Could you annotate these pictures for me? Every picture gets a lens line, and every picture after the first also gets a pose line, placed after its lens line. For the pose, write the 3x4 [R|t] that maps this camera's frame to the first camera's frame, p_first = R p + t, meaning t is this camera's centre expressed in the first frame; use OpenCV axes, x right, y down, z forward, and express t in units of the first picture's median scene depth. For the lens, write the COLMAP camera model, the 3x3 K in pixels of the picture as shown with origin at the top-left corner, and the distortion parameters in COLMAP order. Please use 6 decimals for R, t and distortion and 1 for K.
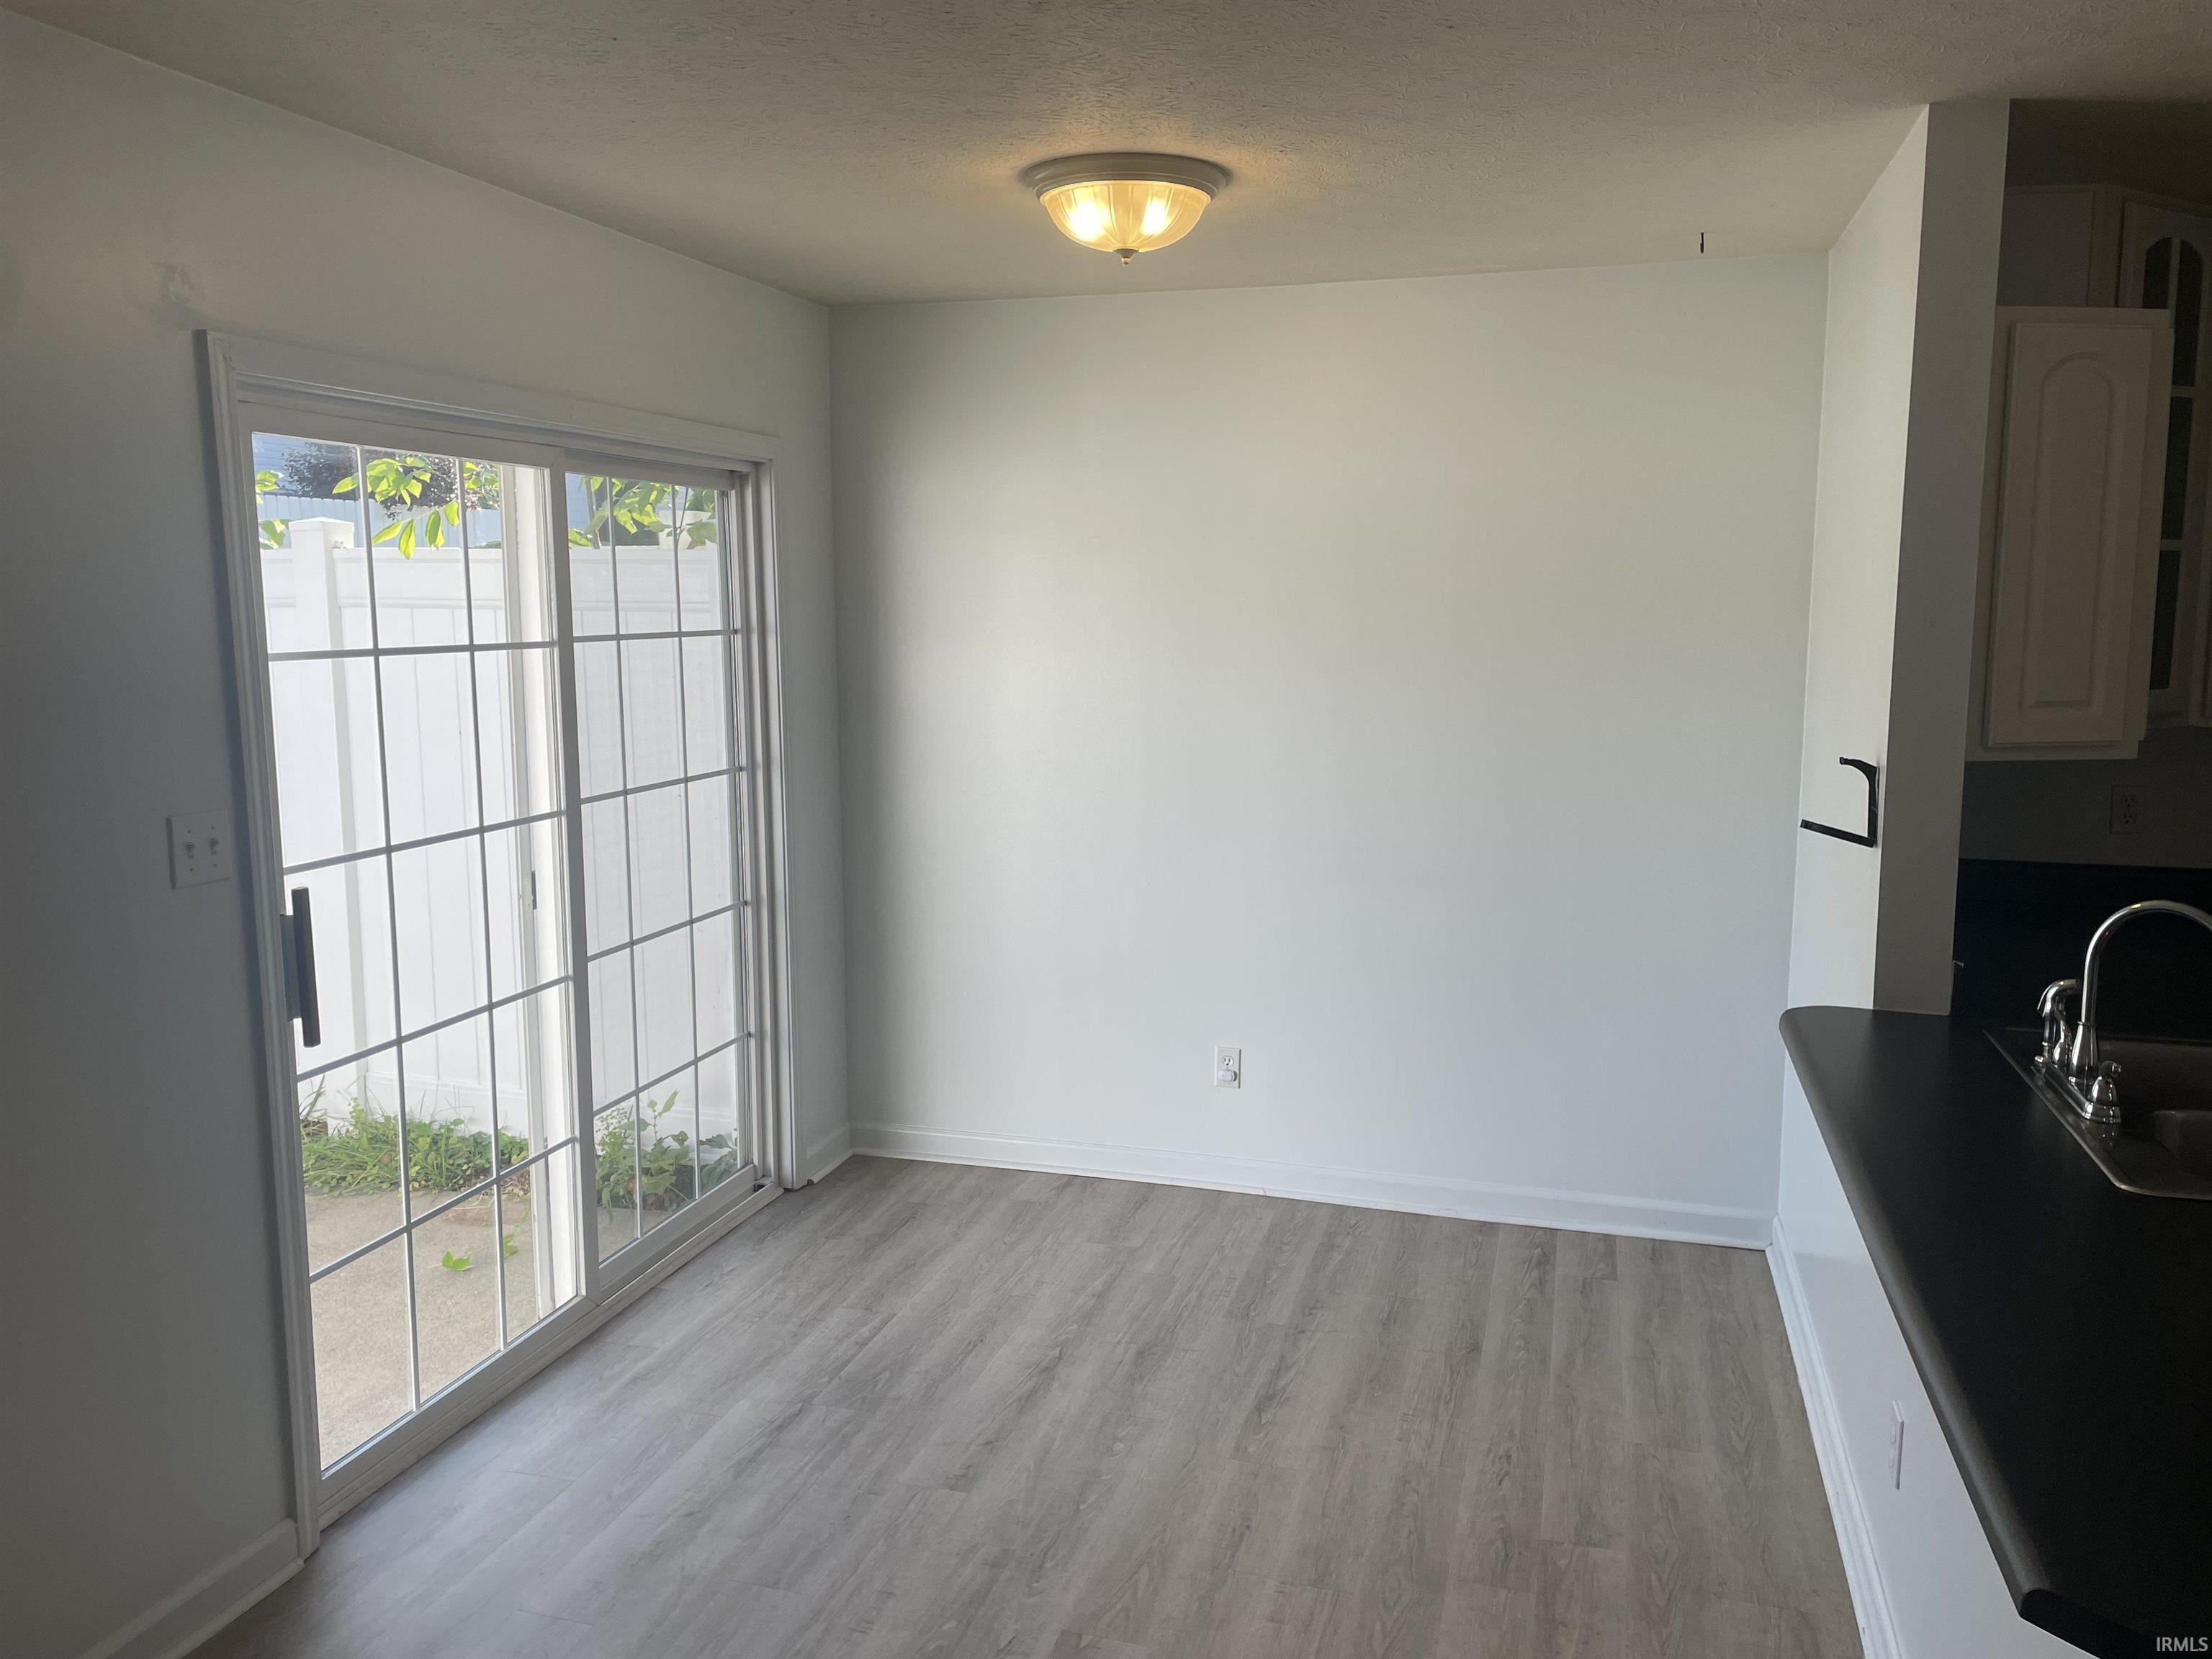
lens RADIAL K [[1654.2, 0, 1116.2], [0, 1654.2, 808.8], [0, 0, 1]] dist [0.107285, -0.141229]
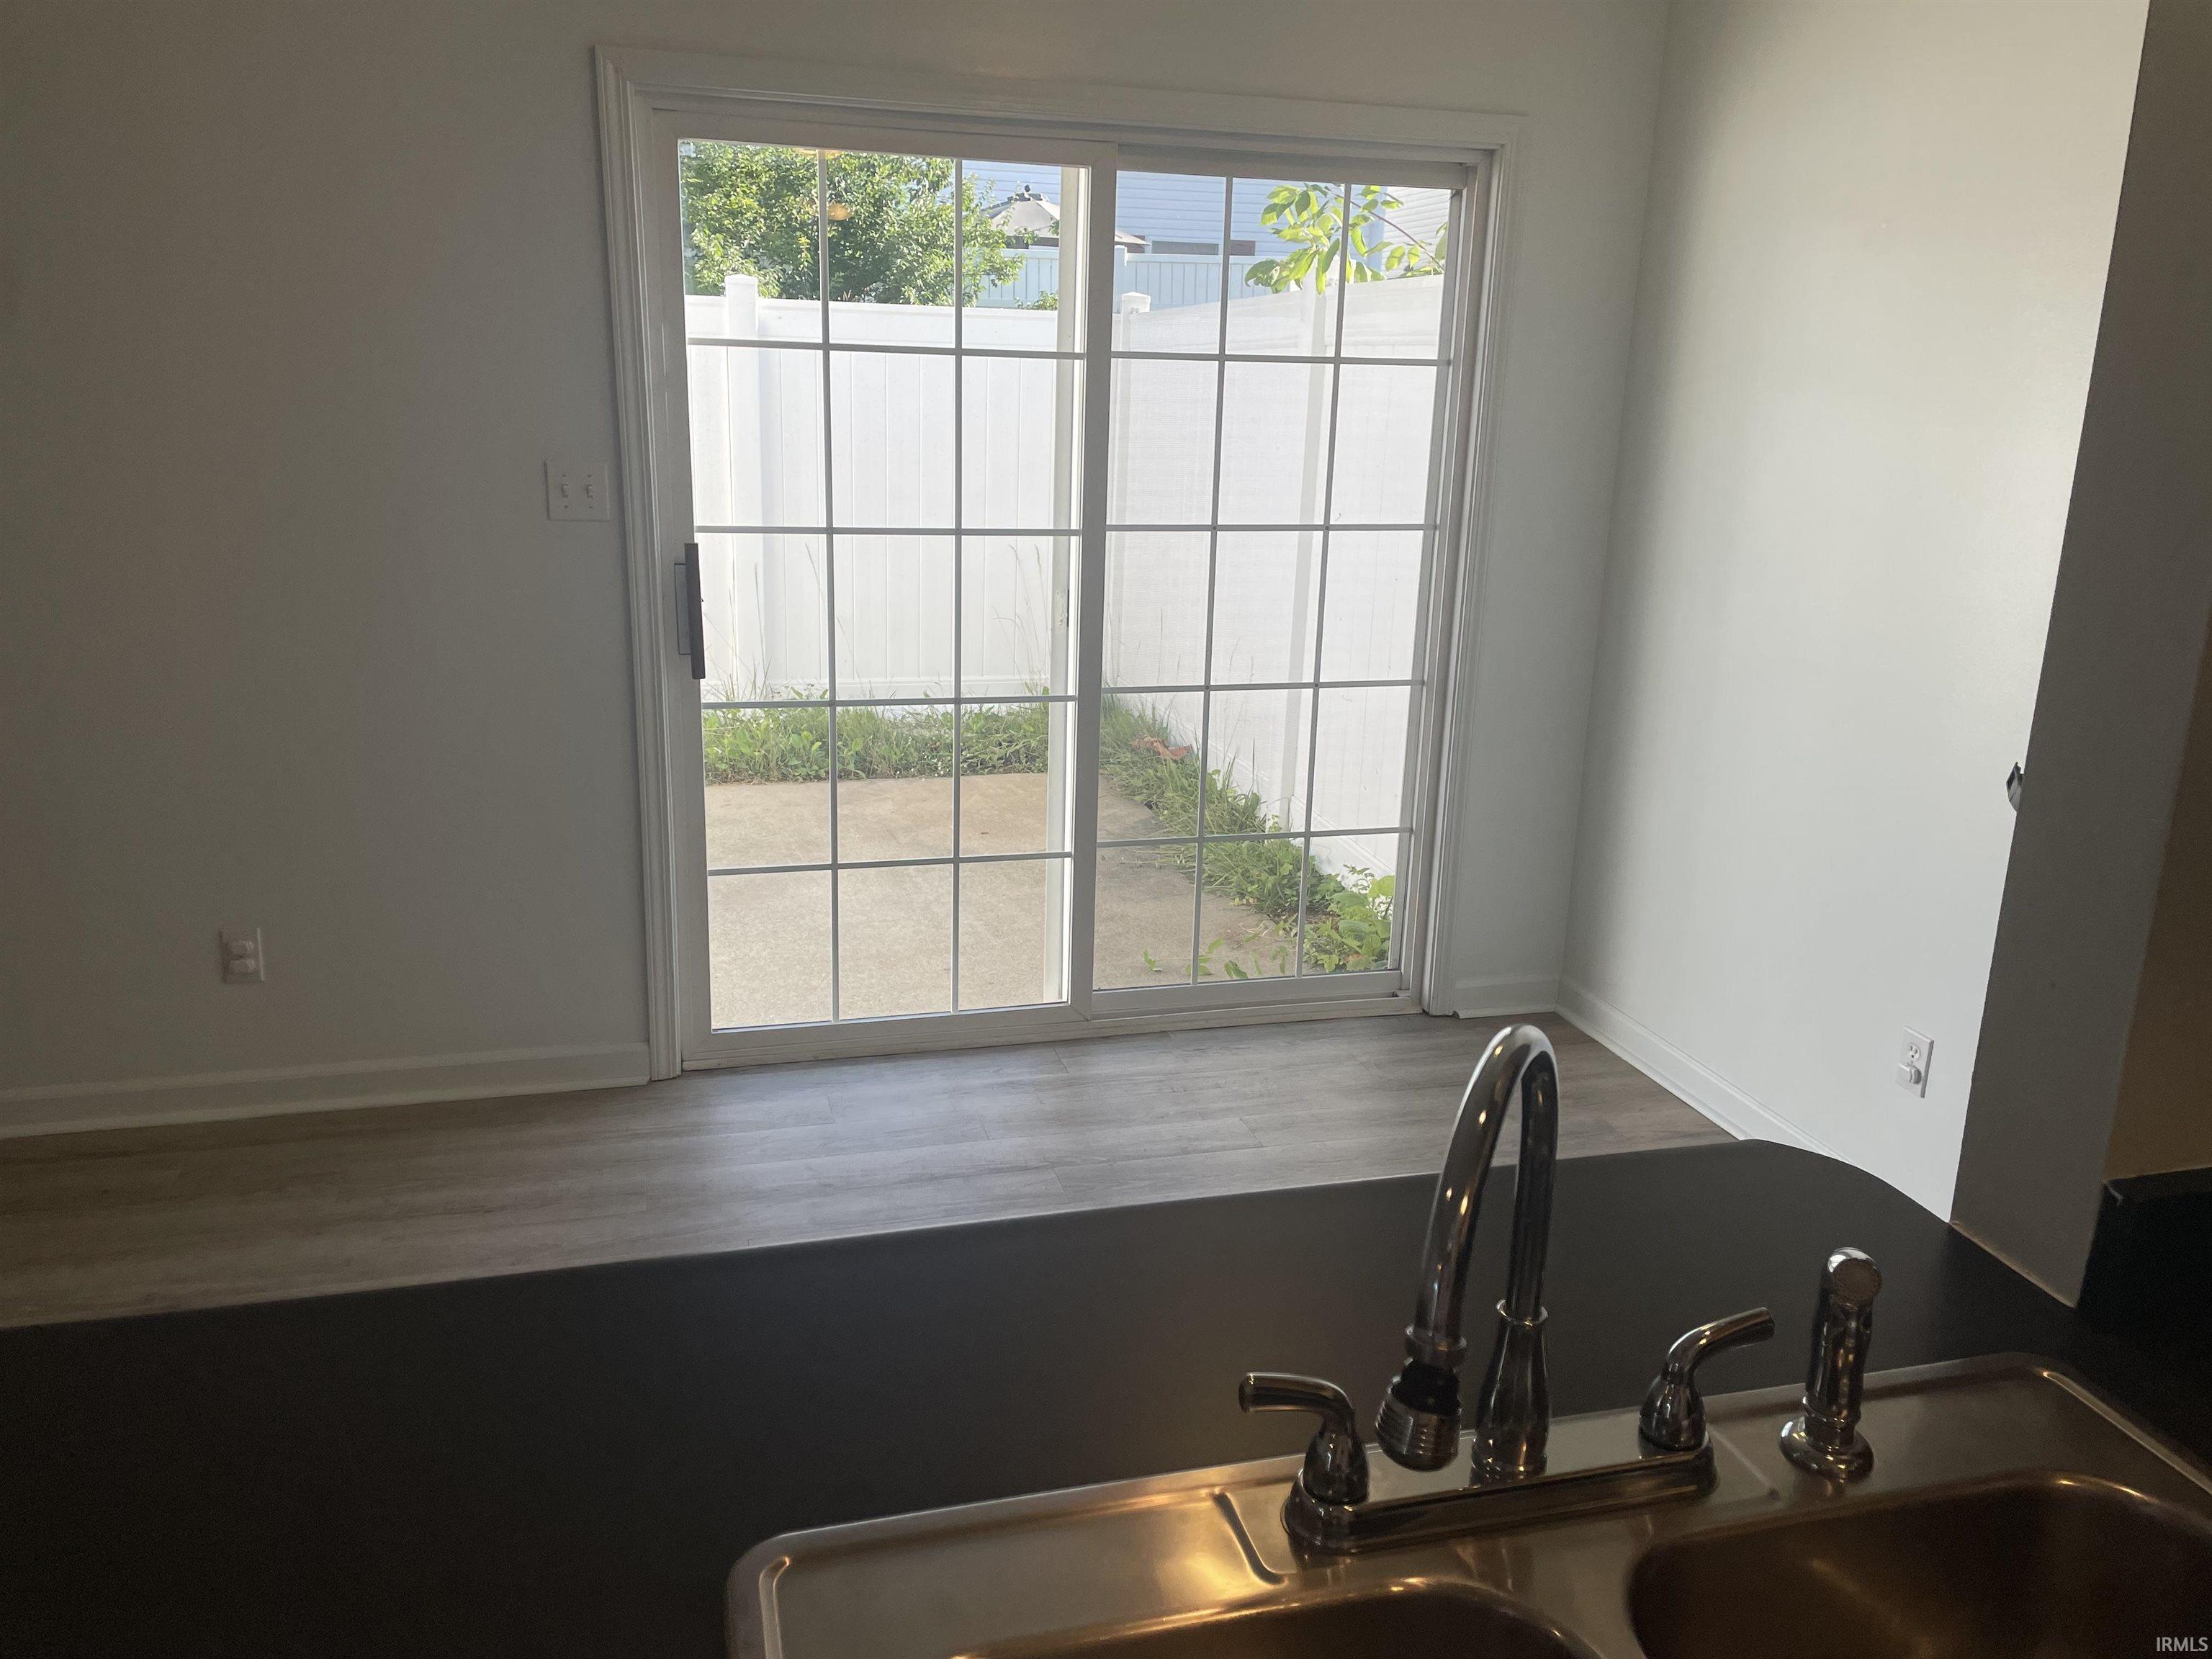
lens RADIAL K [[1654.2, 0, 1116.2], [0, 1654.2, 808.8], [0, 0, 1]] dist [0.107285, -0.141229]
pose [[0.524907, 0.230905, -0.819241, 0.545635], [-0.138693, 0.972839, 0.185333, -0.024222], [0.839784, 0.016340, 0.542675, 0.494500]]
